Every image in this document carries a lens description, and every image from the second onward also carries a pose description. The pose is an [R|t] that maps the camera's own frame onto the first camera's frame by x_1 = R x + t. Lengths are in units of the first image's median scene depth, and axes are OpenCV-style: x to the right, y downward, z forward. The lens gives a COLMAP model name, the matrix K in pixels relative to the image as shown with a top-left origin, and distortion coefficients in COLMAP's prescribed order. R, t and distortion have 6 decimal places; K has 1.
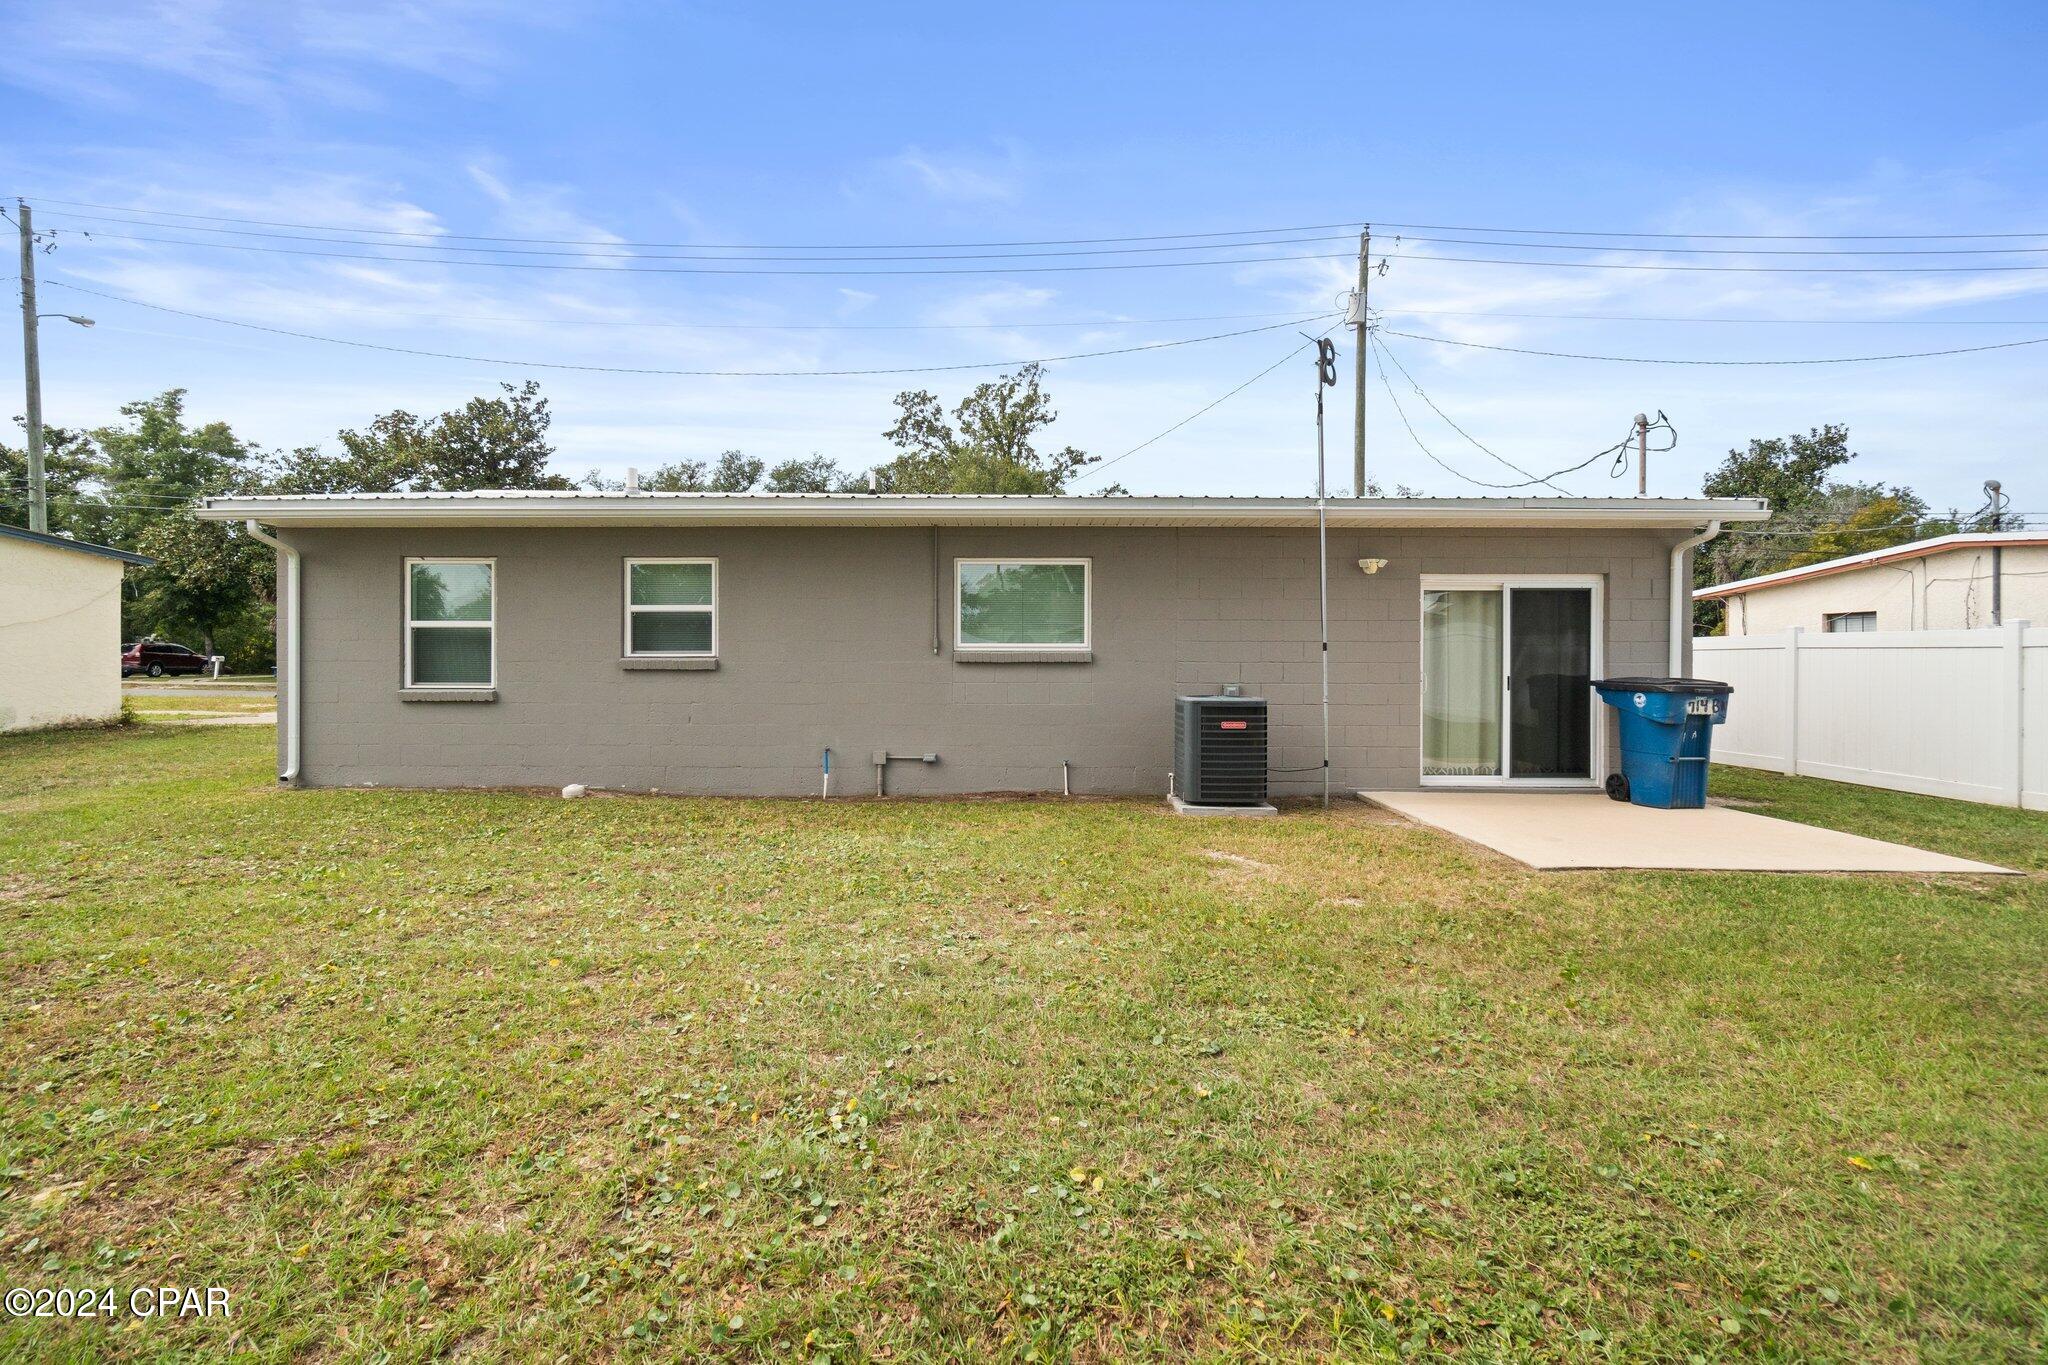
lens RADIAL K [[896.3, 0, 1014.2], [0, 896.3, 662.8], [0, 0, 1]] dist [-0.002899, -0.000194]
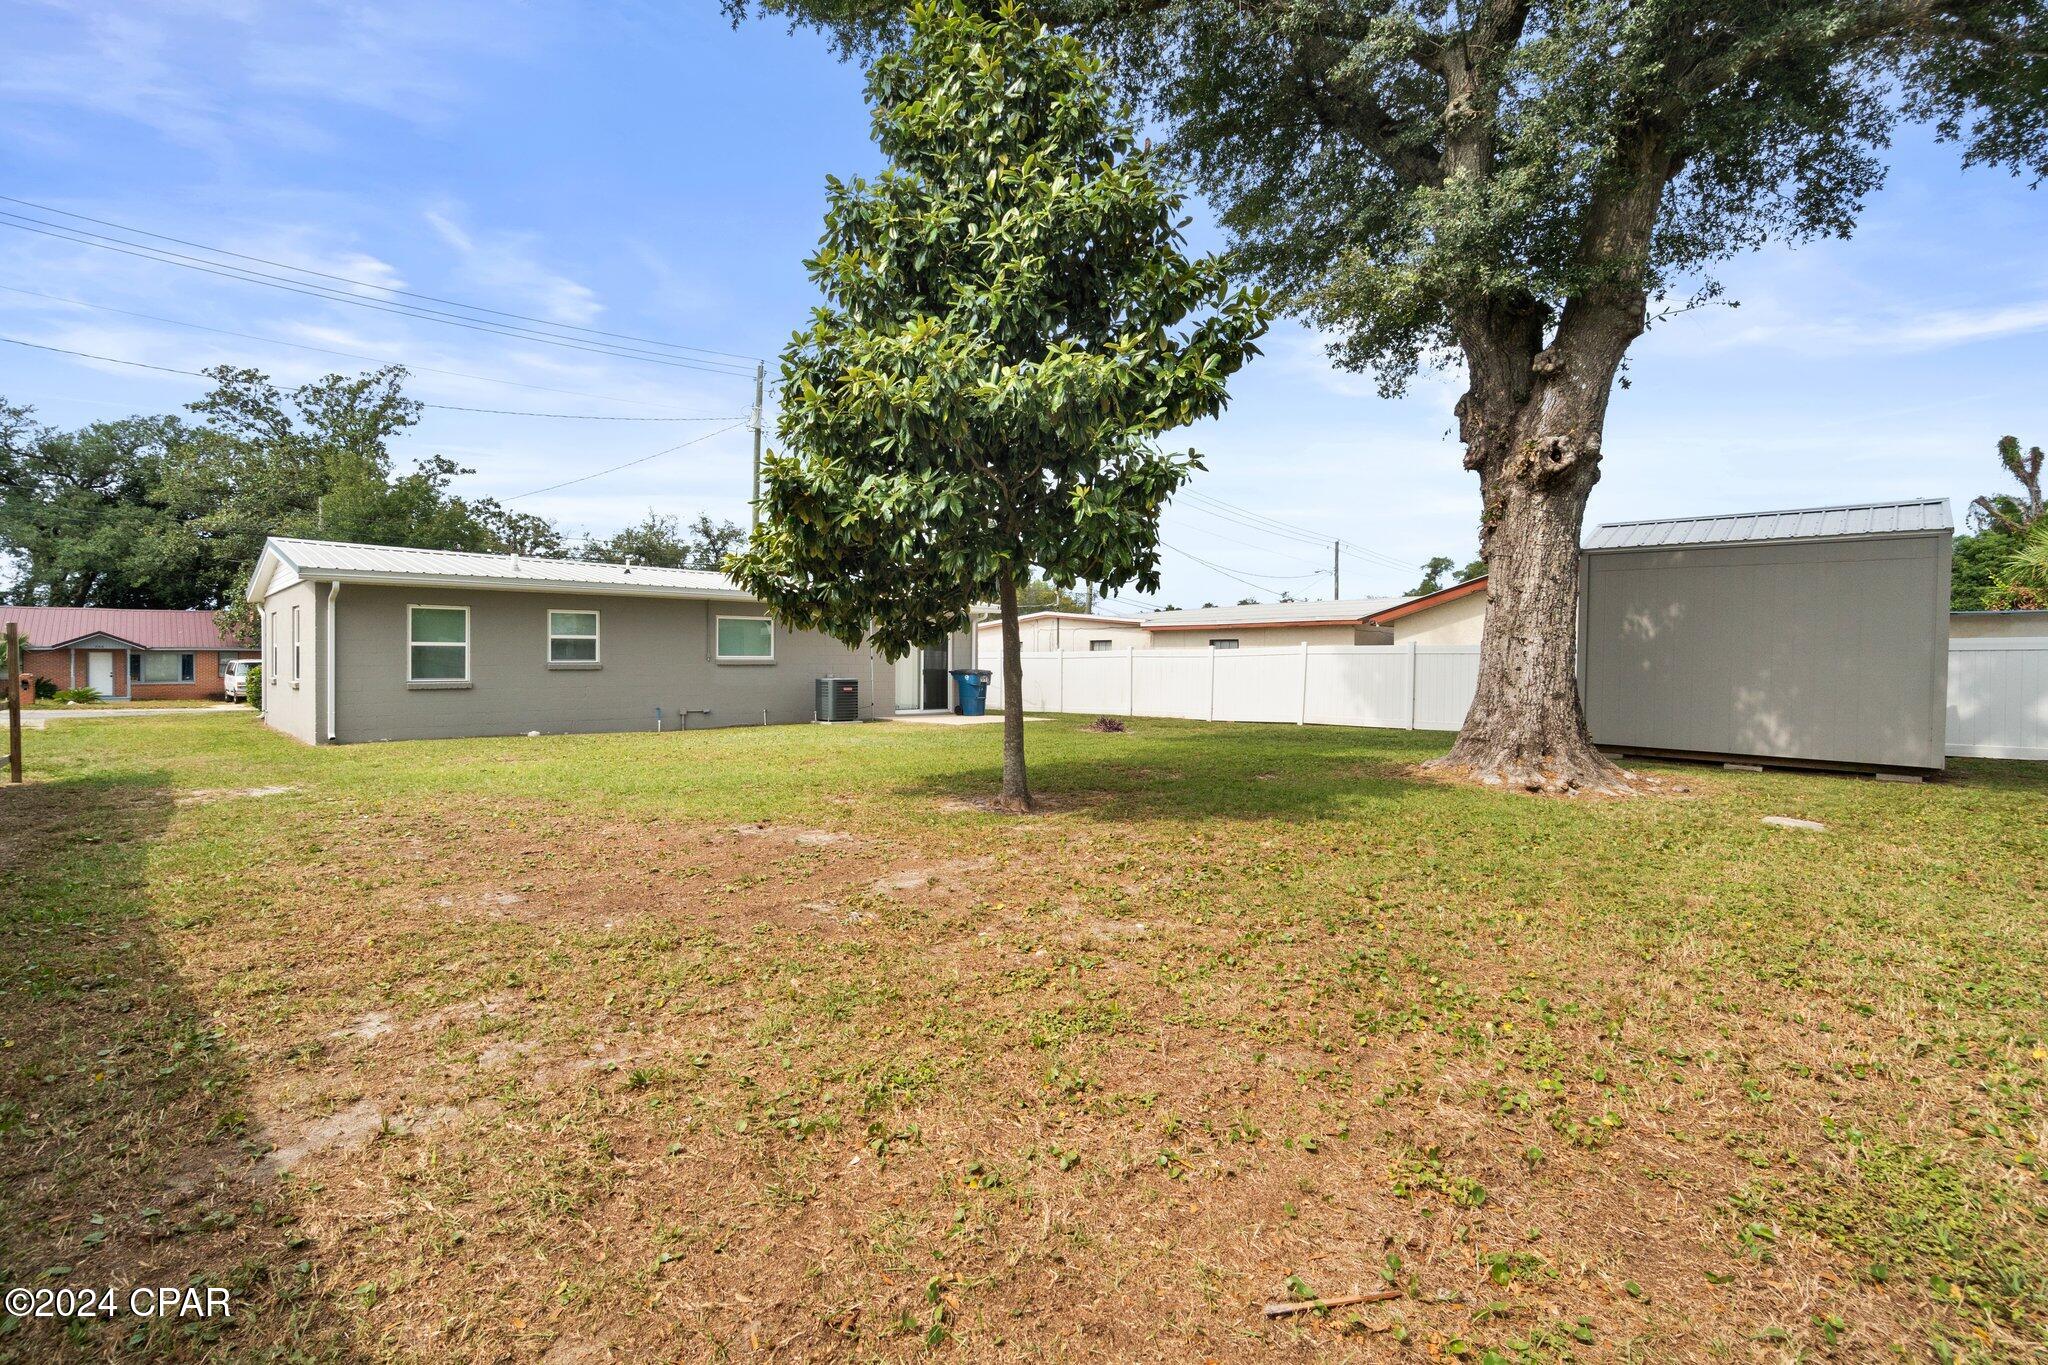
lens RADIAL K [[896.3, 0, 1010.4], [0, 896.3, 672.4], [0, 0, 1]] dist [-0.002899, -0.000194]
pose [[0.719909, -0.010394, 0.693991, -1.025614], [0.007918, 0.999946, 0.006762, 0.008227], [-0.694023, 0.000627, 0.719952, -0.991262]]
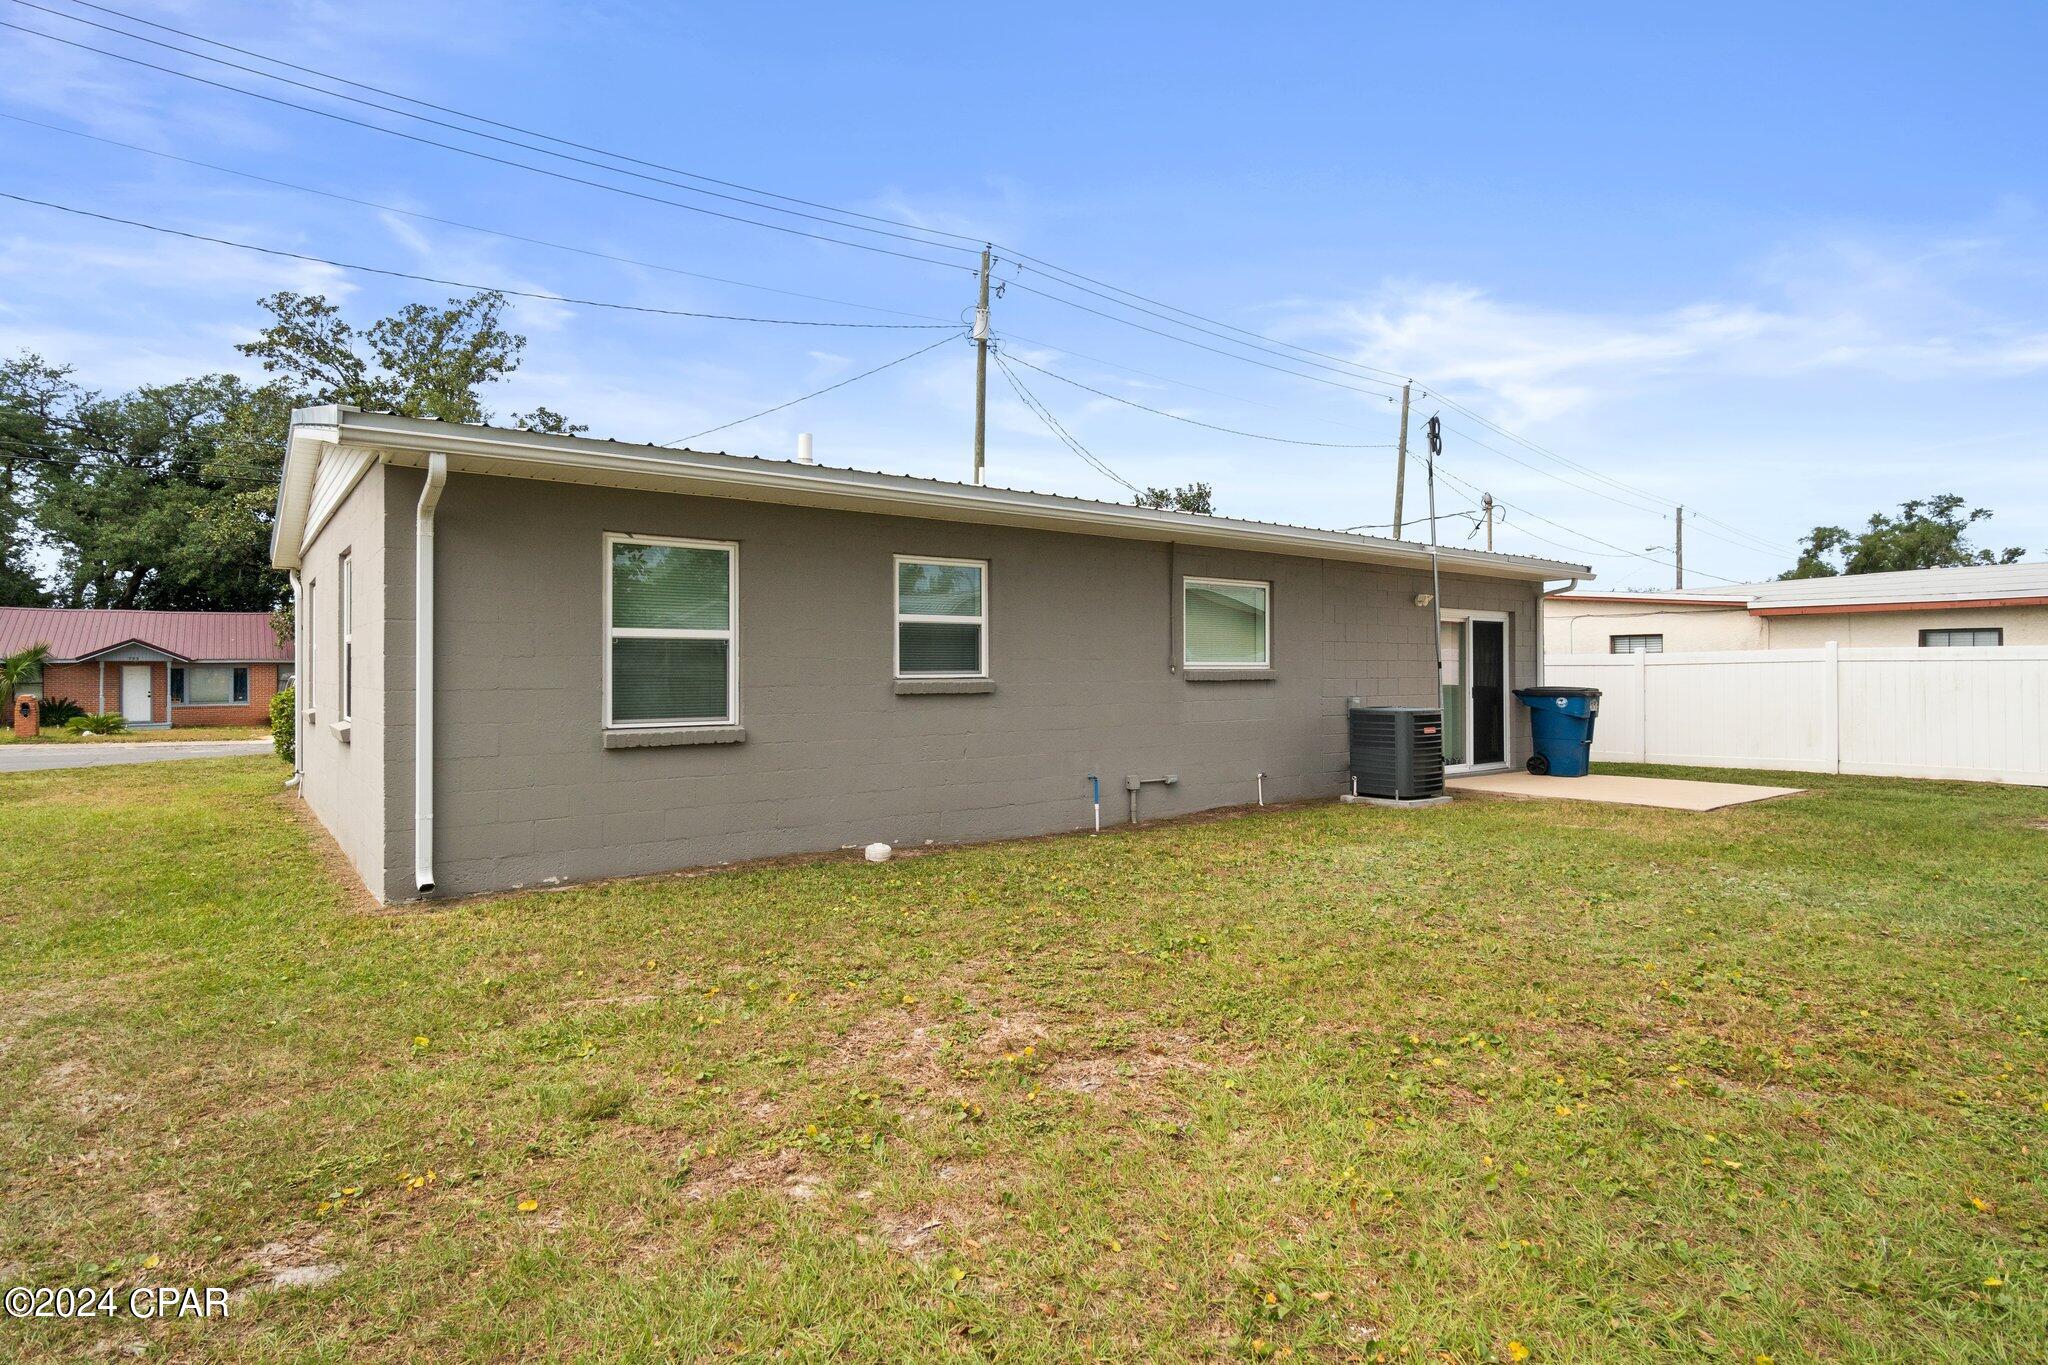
lens RADIAL K [[1031.1, 0, 1031.4], [0, 1031.1, 675.0], [0, 0, 1]] dist [-0.001377, 0.000215]
pose [[0.789731, -0.007013, 0.613413, -0.892647], [0.012024, 0.999920, -0.004048, -0.004985], [-0.613335, 0.010572, 0.789752, 0.203034]]
